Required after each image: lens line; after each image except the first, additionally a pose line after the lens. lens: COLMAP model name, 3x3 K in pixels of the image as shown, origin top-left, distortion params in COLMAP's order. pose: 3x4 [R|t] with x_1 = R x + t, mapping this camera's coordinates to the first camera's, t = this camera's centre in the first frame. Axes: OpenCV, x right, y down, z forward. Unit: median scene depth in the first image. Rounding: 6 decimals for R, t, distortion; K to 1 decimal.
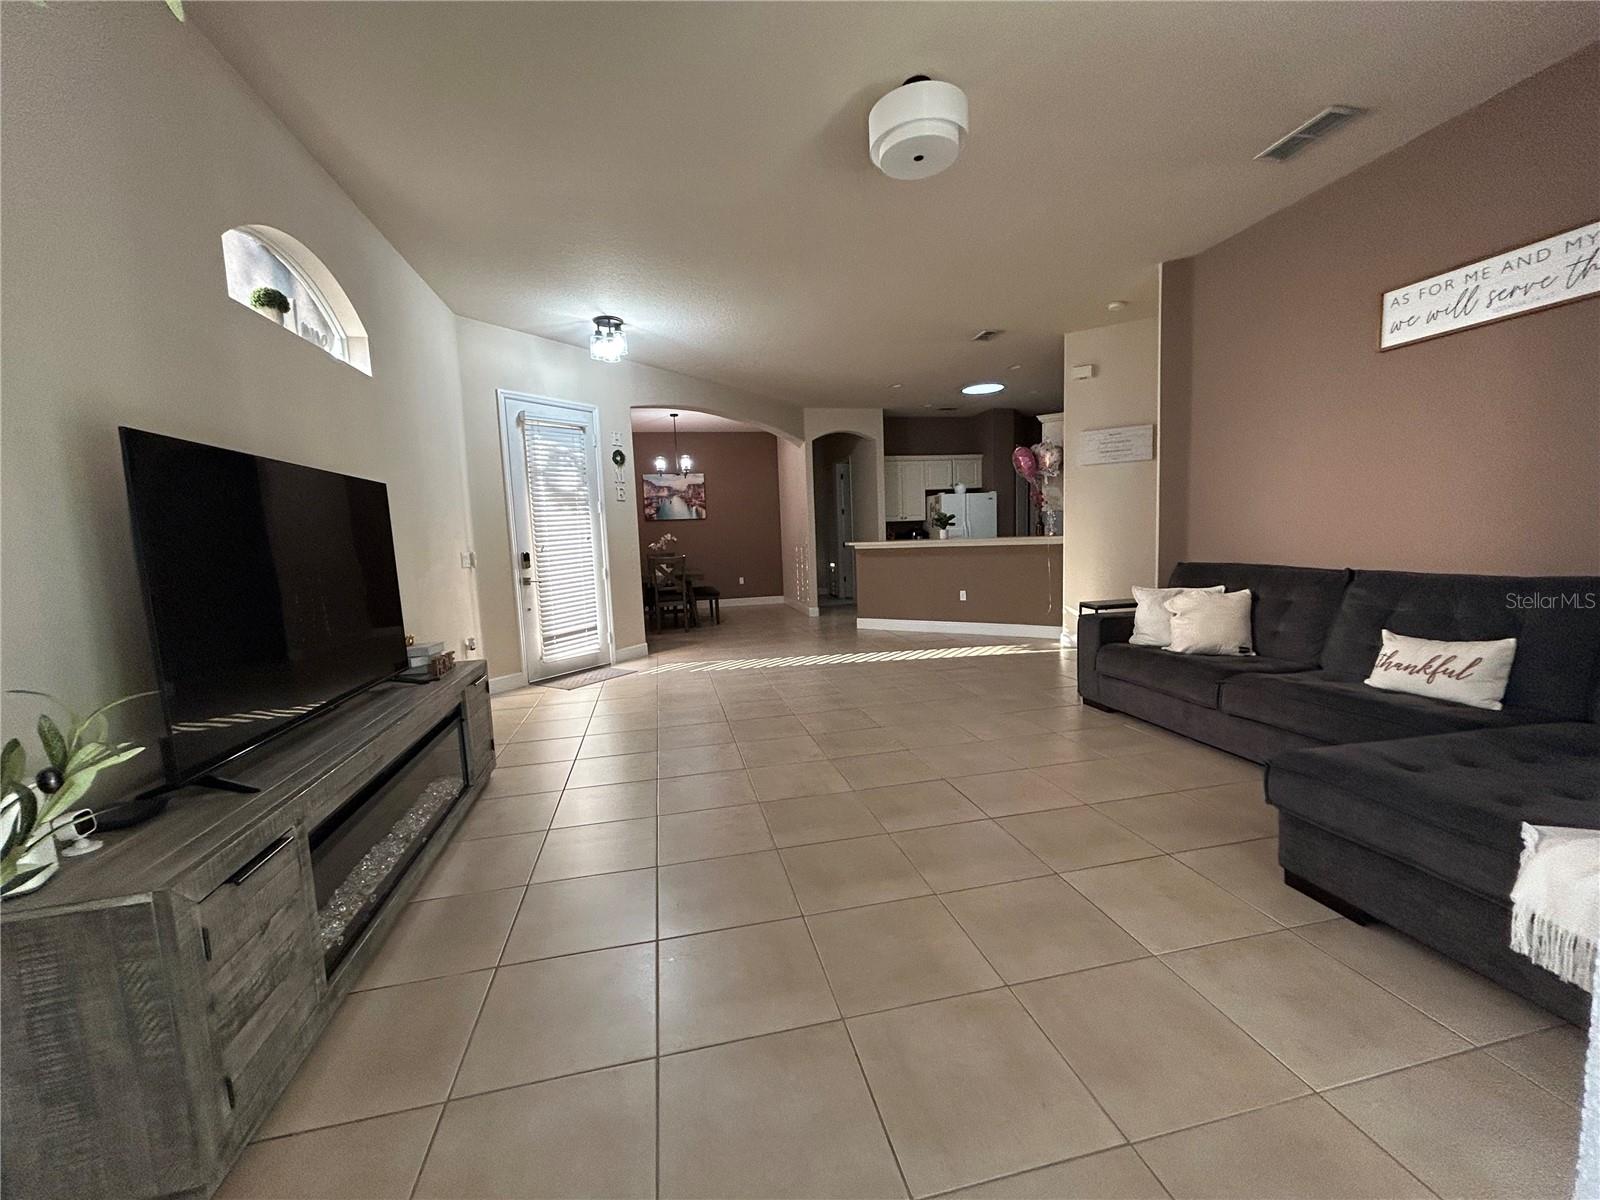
lens RADIAL K [[643.8, 0, 805.7], [0, 643.8, 602.3], [0, 0, 1]] dist [0.001869, -0.000172]
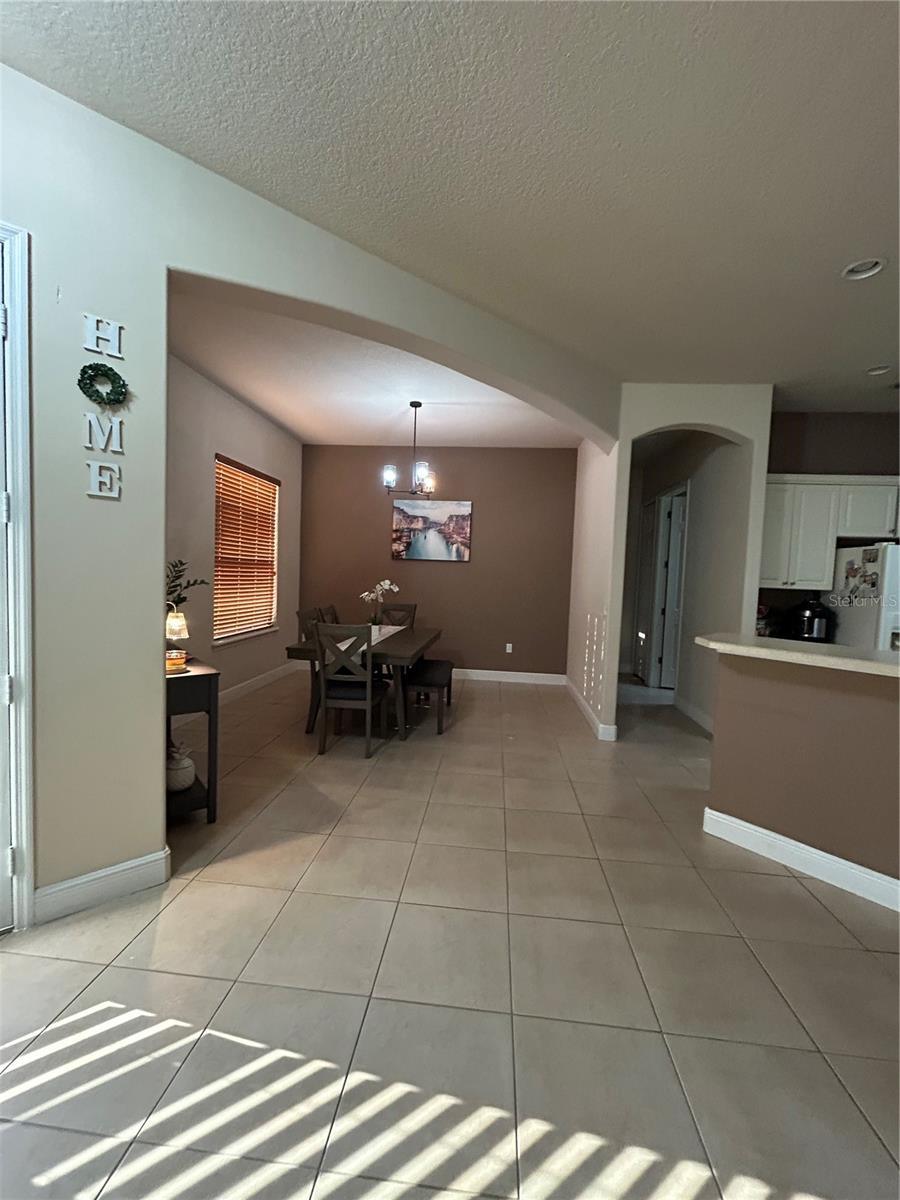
lens RADIAL K [[482.9, 0, 448.1], [0, 482.9, 600.9], [0, 0, 1]] dist [0.001869, -0.000172]
pose [[0.944970, 0.093103, -0.313630, 0.002923], [-0.108249, 0.993634, -0.031190, -0.070596], [0.308730, 0.063424, 0.949033, 0.507535]]
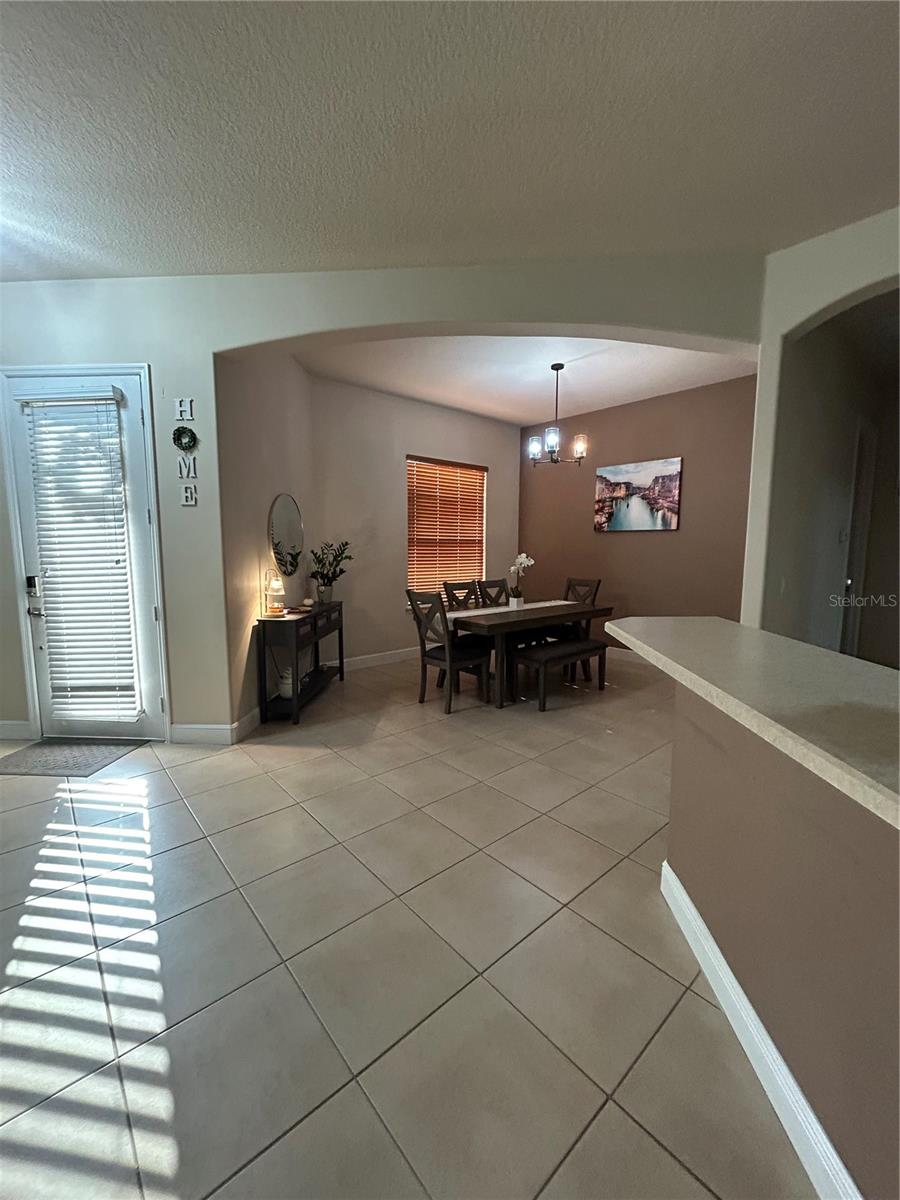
lens RADIAL K [[482.9, 0, 451.4], [0, 482.9, 598.5], [0, 0, 1]] dist [0.001869, -0.000172]
pose [[0.470629, 0.136076, -0.871775, 0.177787], [-0.114565, 0.989096, 0.092540, -0.090099], [0.874862, 0.056323, 0.481087, 0.641374]]
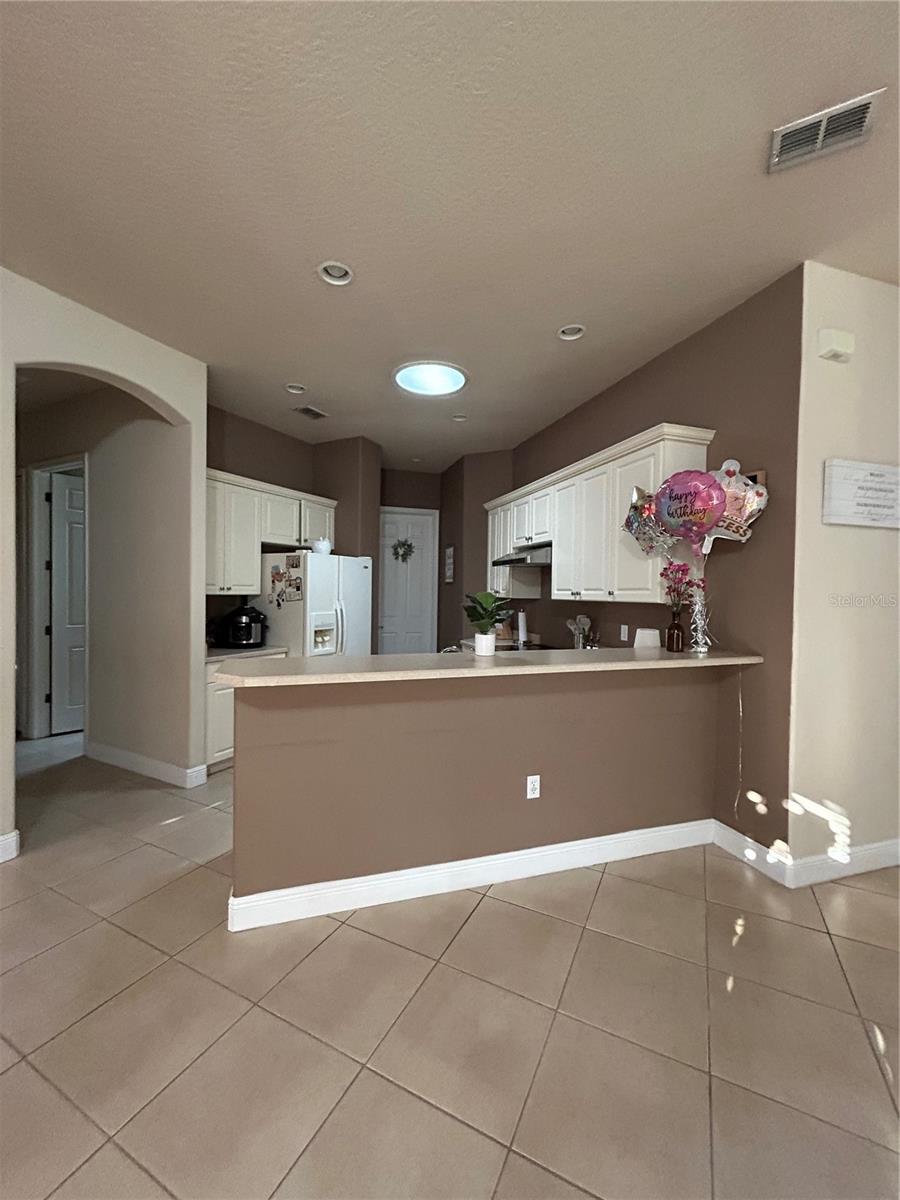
lens RADIAL K [[482.9, 0, 455.2], [0, 482.9, 600.3], [0, 0, 1]] dist [0.001869, -0.000172]
pose [[0.642011, 0.034517, 0.765918, -0.032195], [0.042944, 0.995799, -0.080873, -0.082222], [-0.765492, 0.084812, 0.637831, 0.607563]]
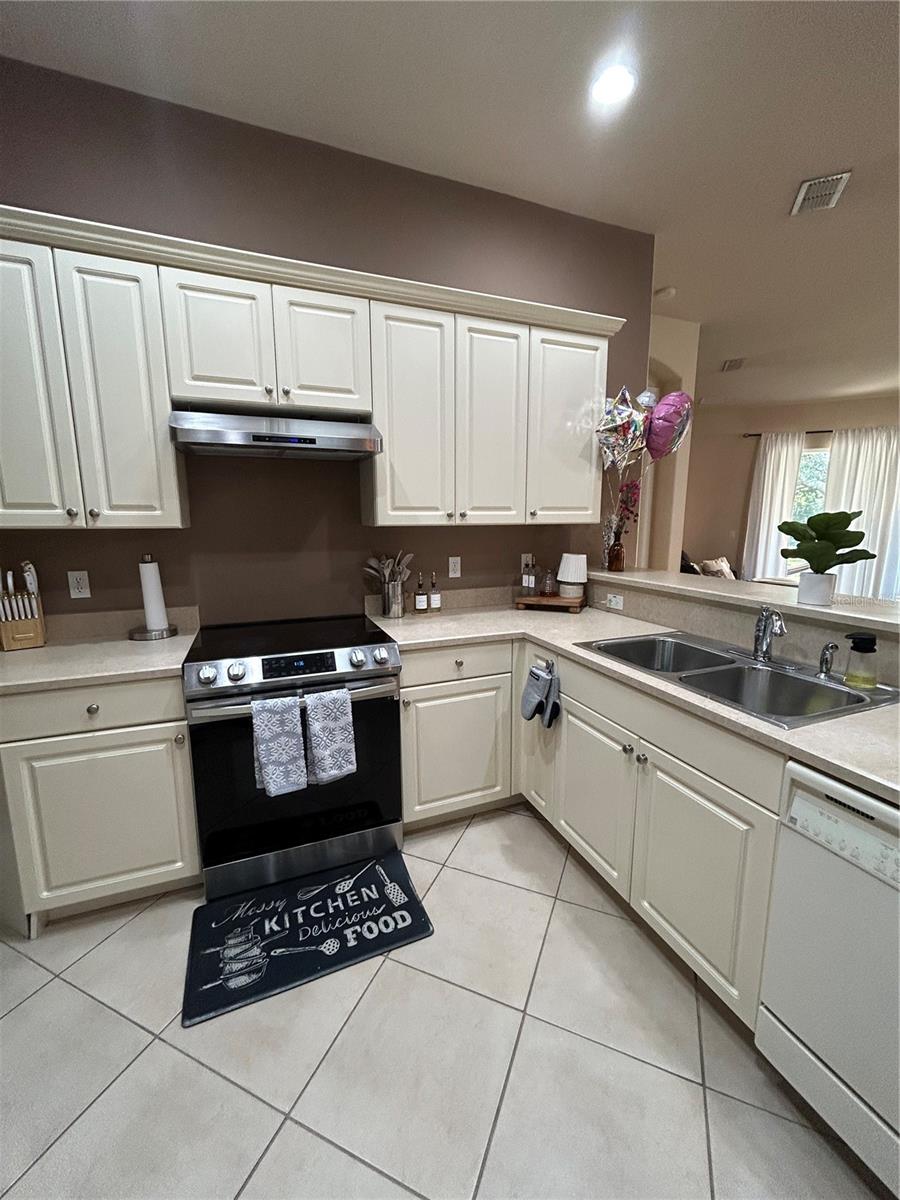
lens RADIAL K [[482.9, 0, 448.2], [0, 482.9, 599.3], [0, 0, 1]] dist [0.001869, -0.000172]
pose [[-0.802383, -0.059921, 0.593794, 0.167989], [0.097324, 0.968491, 0.229244, -0.126491], [-0.588820, 0.241732, -0.771269, 0.958419]]
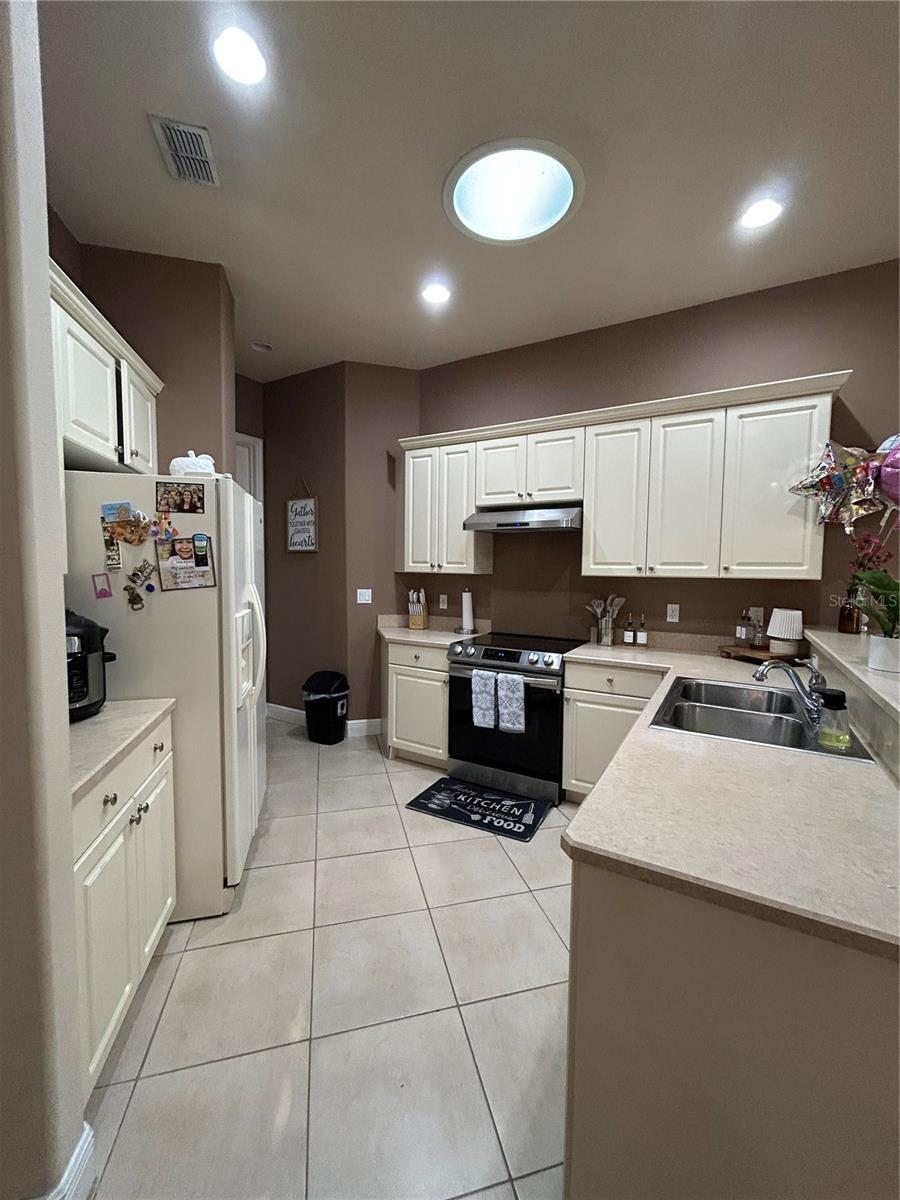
lens RADIAL K [[482.9, 0, 449.8], [0, 482.9, 598.9], [0, 0, 1]] dist [0.001869, -0.000172]
pose [[-0.025155, -0.028034, 0.999290, 0.016858], [0.097525, 0.994770, 0.030362, -0.114592], [-0.994915, 0.098220, -0.022289, 0.893768]]
